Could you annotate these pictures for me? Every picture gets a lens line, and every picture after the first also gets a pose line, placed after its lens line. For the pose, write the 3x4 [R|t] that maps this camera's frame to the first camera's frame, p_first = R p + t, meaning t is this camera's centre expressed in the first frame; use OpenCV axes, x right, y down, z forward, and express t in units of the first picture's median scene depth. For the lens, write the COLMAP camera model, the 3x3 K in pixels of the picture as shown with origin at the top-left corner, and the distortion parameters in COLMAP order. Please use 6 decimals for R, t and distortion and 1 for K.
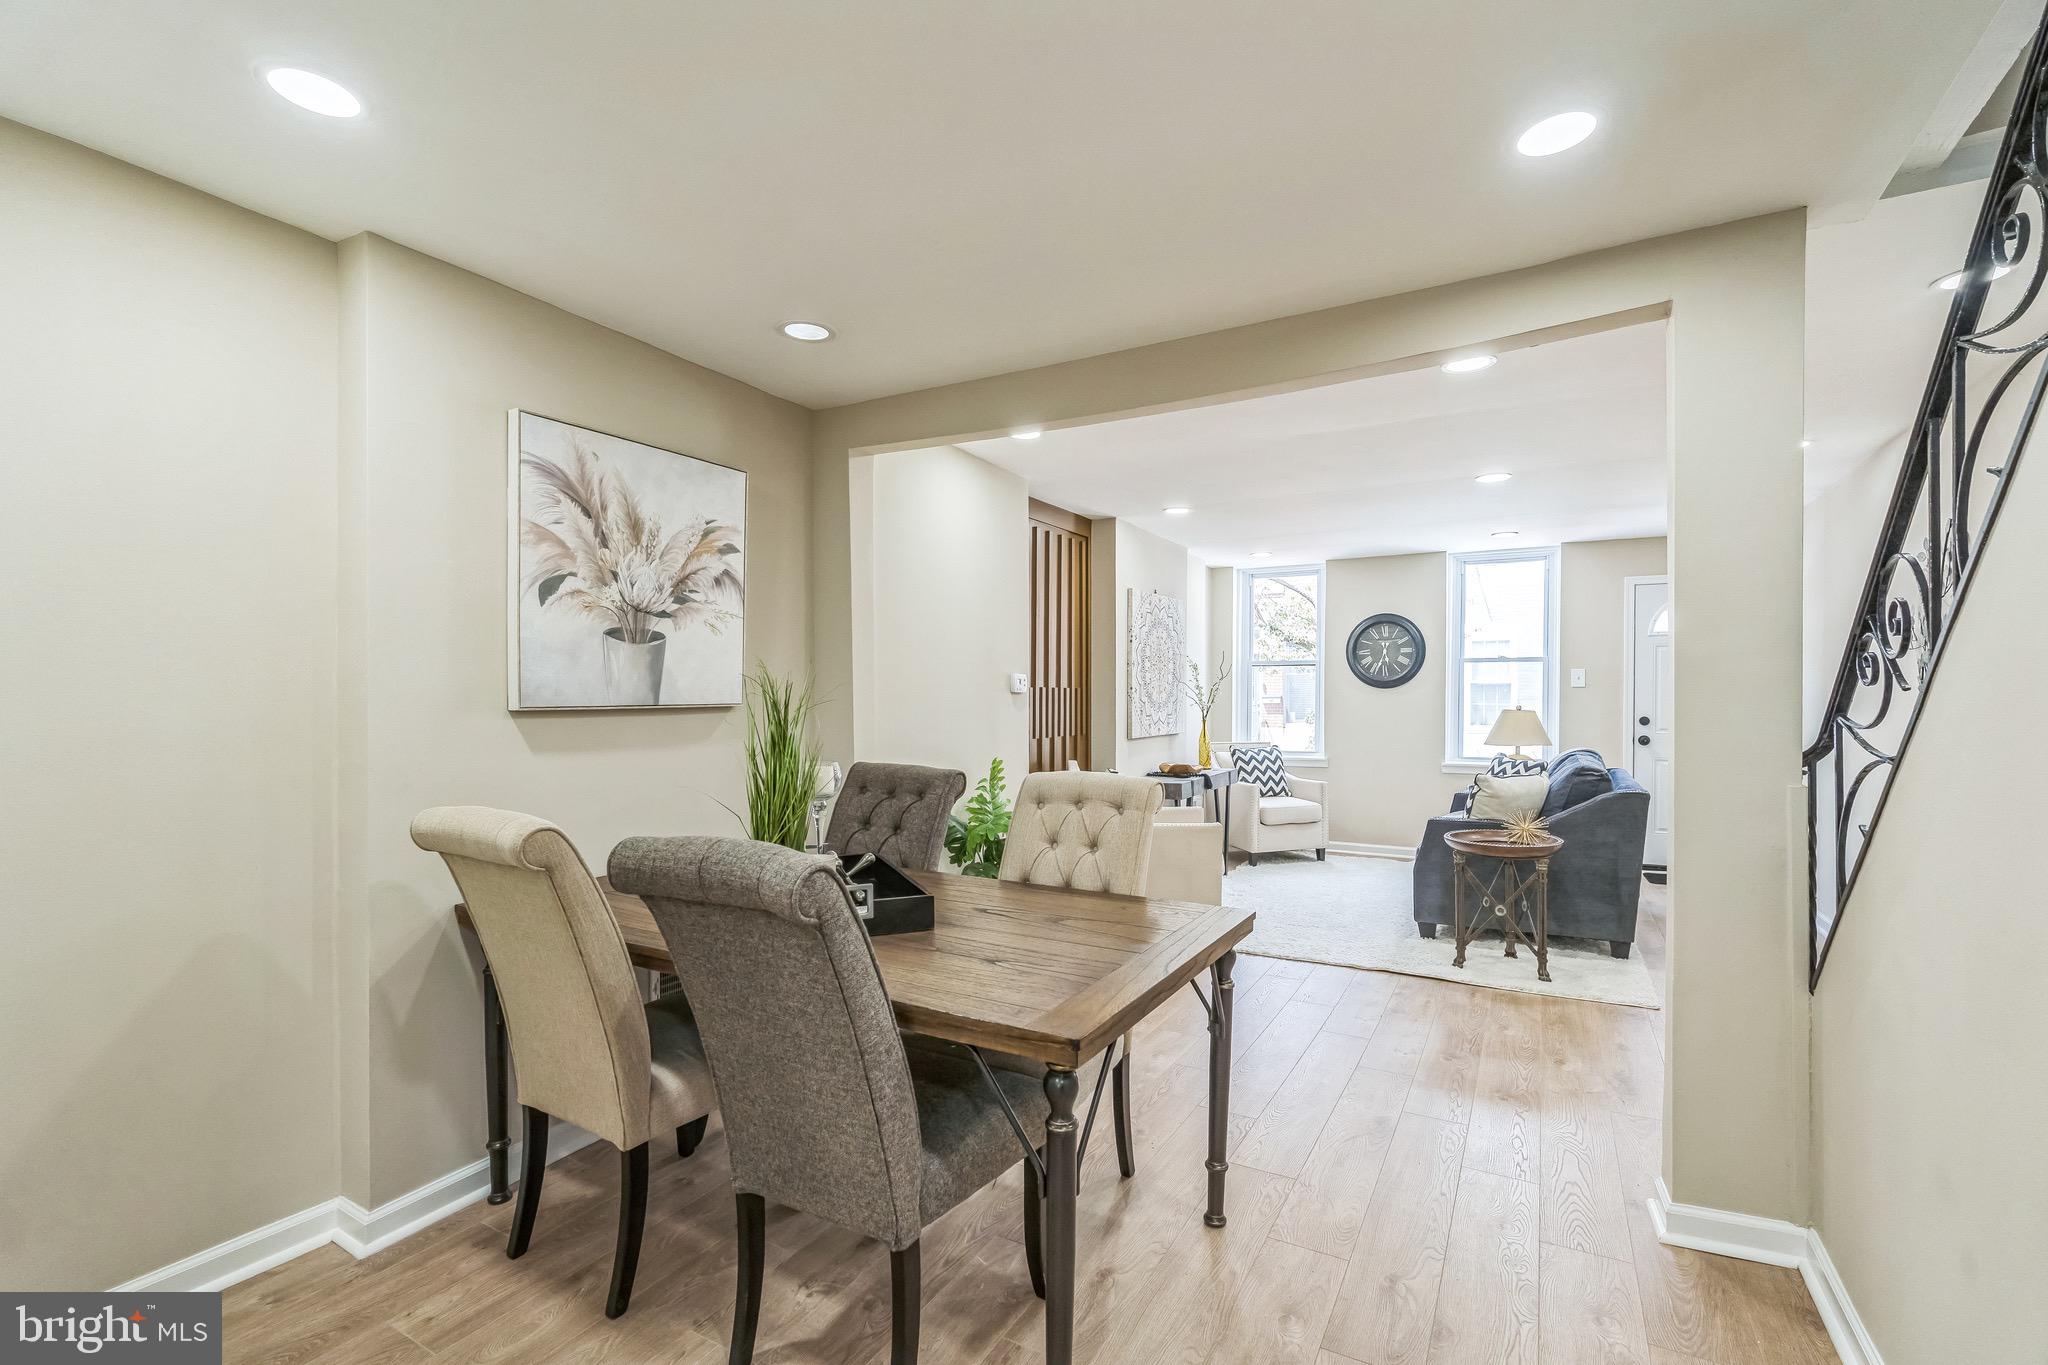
lens RADIAL K [[907.0, 0, 1032.7], [0, 907.0, 701.8], [0, 0, 1]] dist [-0.005603, 0.001476]
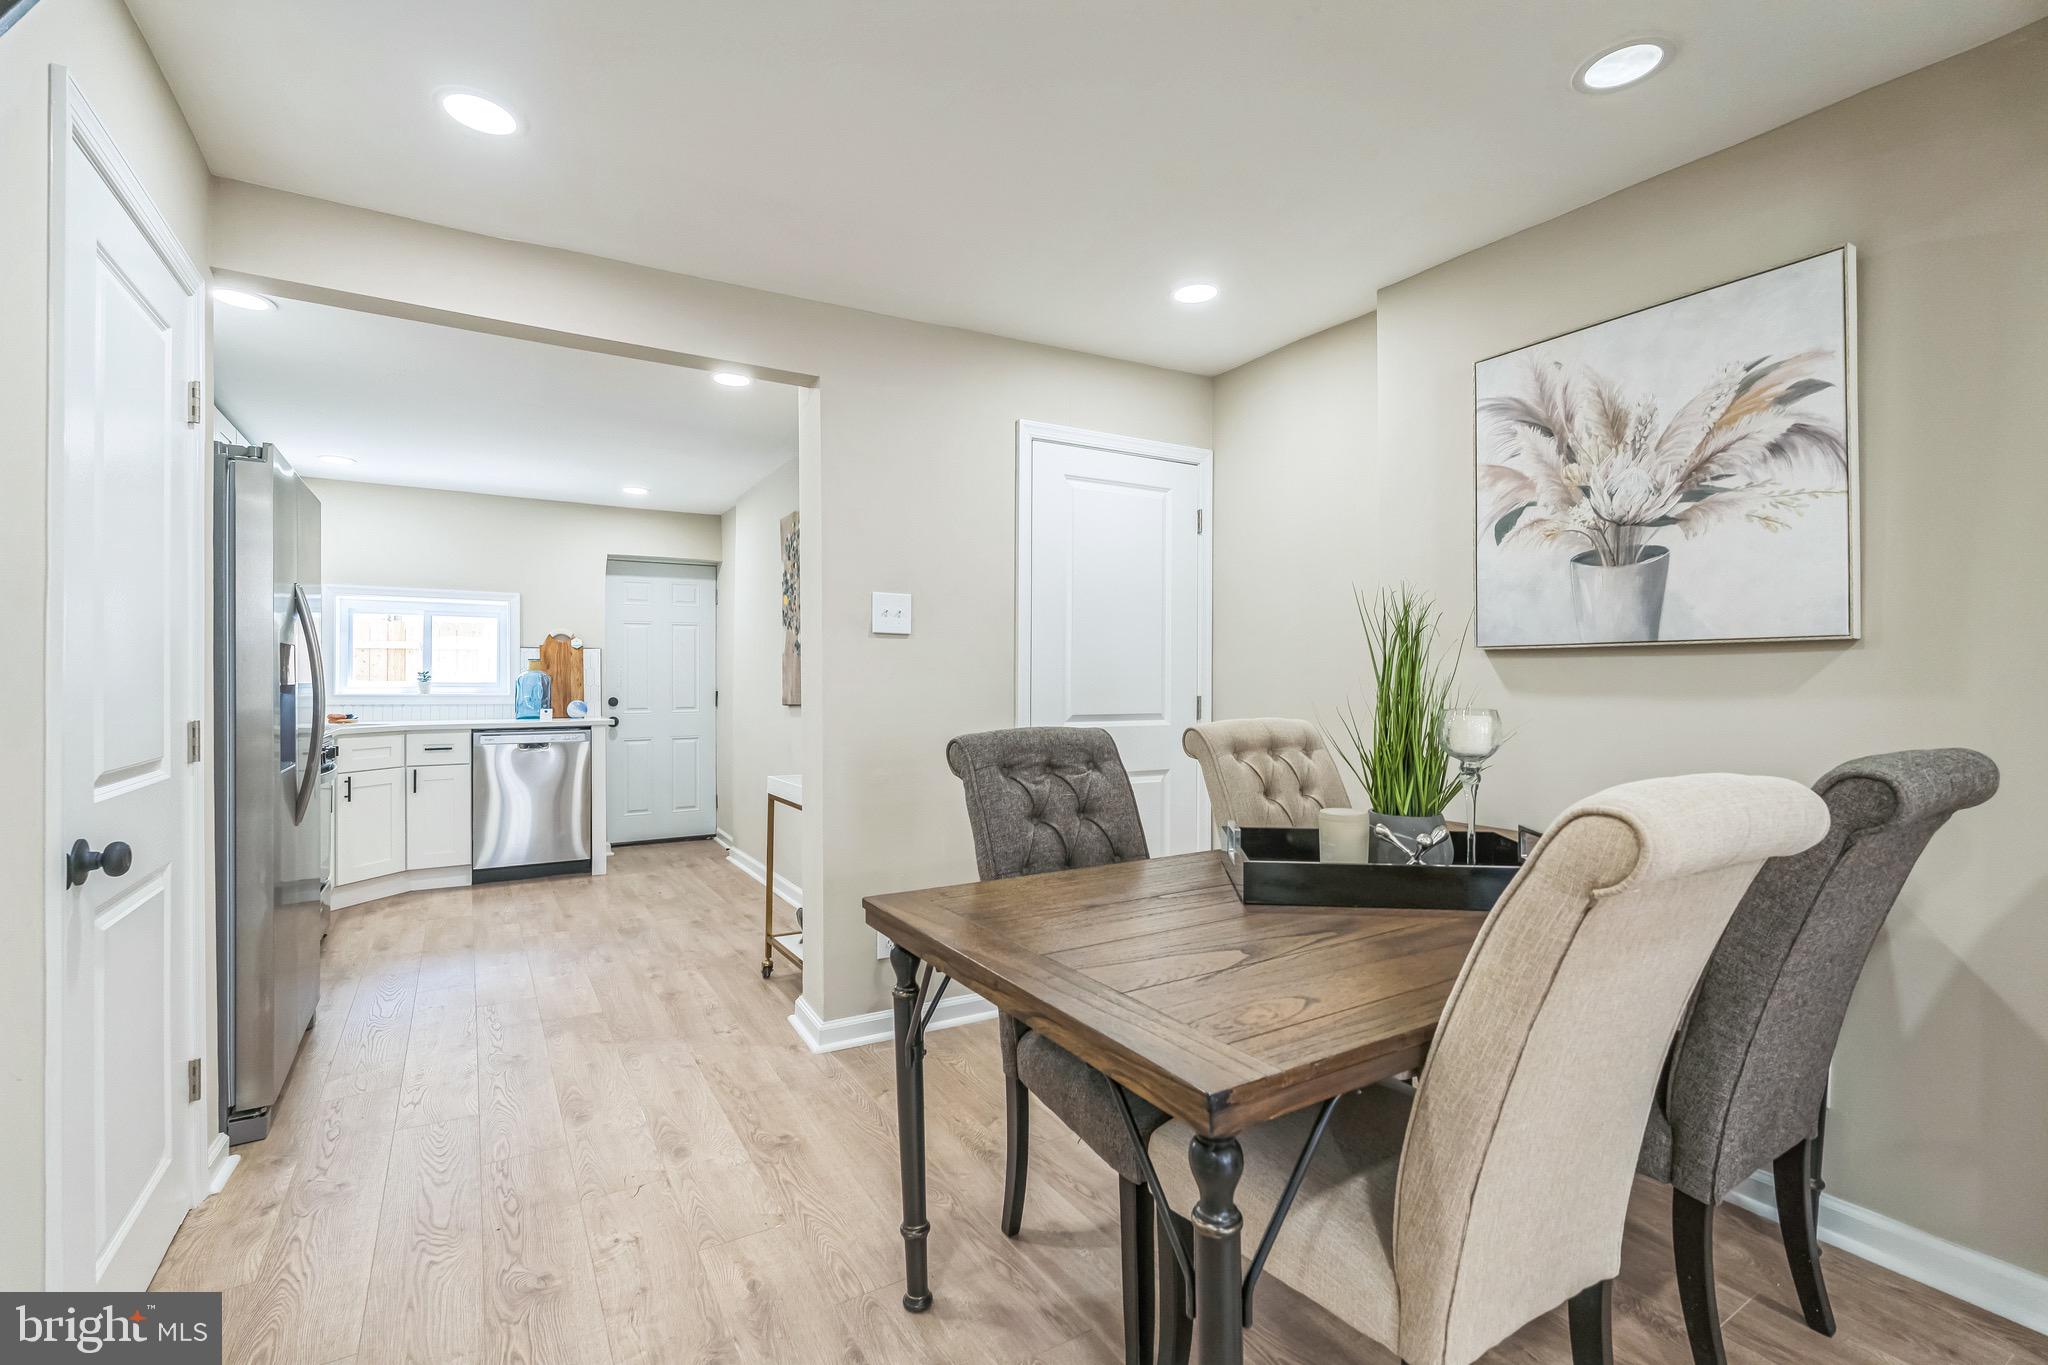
lens RADIAL K [[907.0, 0, 1018.9], [0, 907.0, 677.2], [0, 0, 1]] dist [-0.005603, 0.001476]
pose [[-0.490272, 0.001205, -0.871569, 0.324008], [-0.006084, 0.999970, 0.004805, 0.021187], [0.871548, 0.007658, -0.490250, 0.566433]]
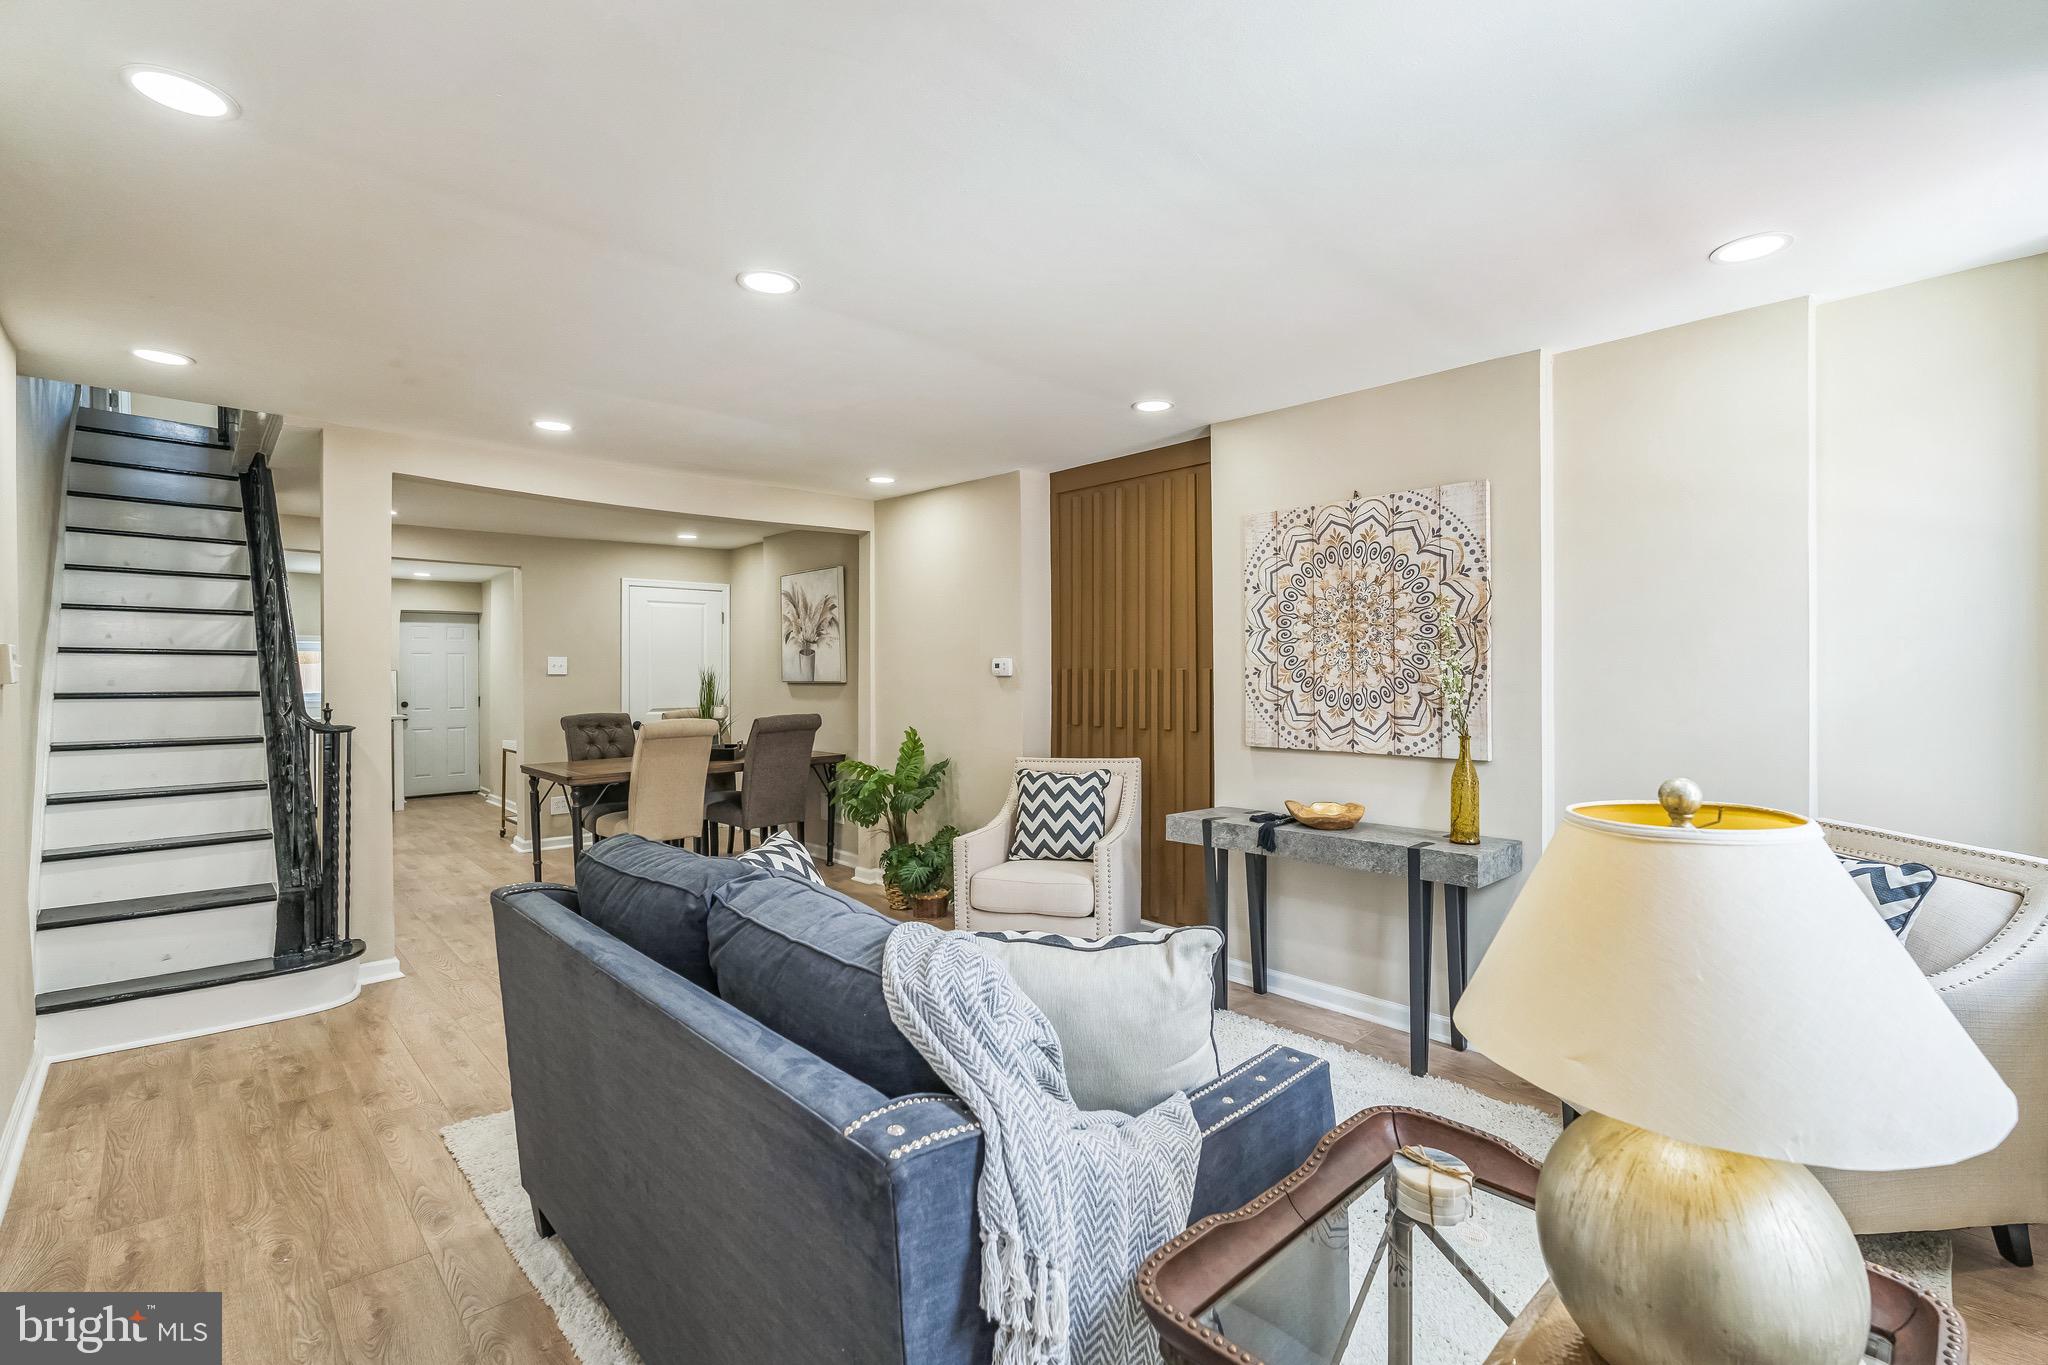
lens RADIAL K [[907.0, 0, 1035.3], [0, 907.0, 671.4], [0, 0, 1]] dist [-0.005603, 0.001476]
pose [[-0.289089, 0.003892, -0.957294, 1.036002], [-0.001829, 0.999988, 0.004618, -0.020824], [0.957300, 0.003086, -0.289079, 1.389920]]
